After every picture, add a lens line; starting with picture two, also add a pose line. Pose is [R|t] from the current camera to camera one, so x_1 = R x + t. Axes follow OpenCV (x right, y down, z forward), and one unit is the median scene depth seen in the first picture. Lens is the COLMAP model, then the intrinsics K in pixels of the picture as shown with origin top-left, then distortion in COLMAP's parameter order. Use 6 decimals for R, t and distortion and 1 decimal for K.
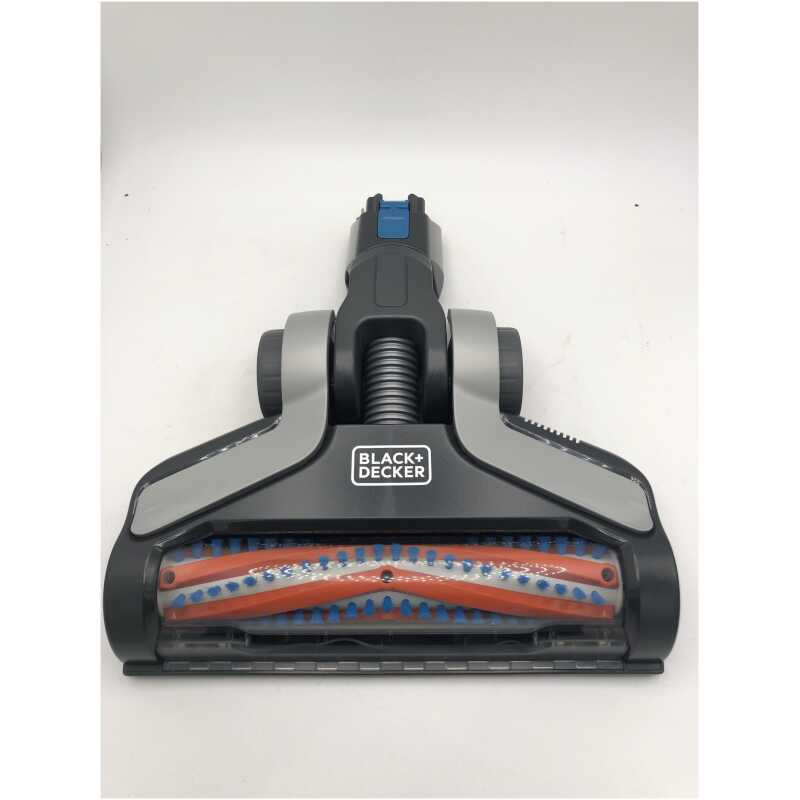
lens RADIAL K [[747.4, 0, 401.3], [0, 747.4, 404.0], [0, 0, 1]] dist [0.005956, -0.006264]
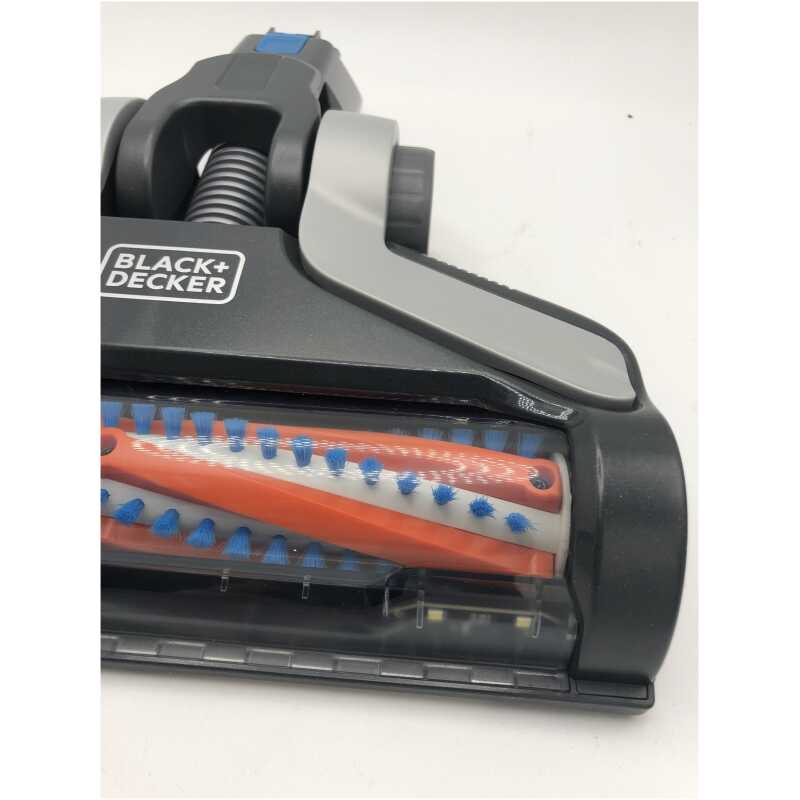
lens RADIAL K [[747.4, 0, 398.9], [0, 747.4, 398.6], [0, 0, 1]] dist [0.005956, -0.006264]
pose [[0.995620, 0.090922, -0.021754, 0.178736], [-0.093487, 0.967357, -0.235542, 0.288951], [-0.000372, 0.236544, 0.971621, 0.482309]]
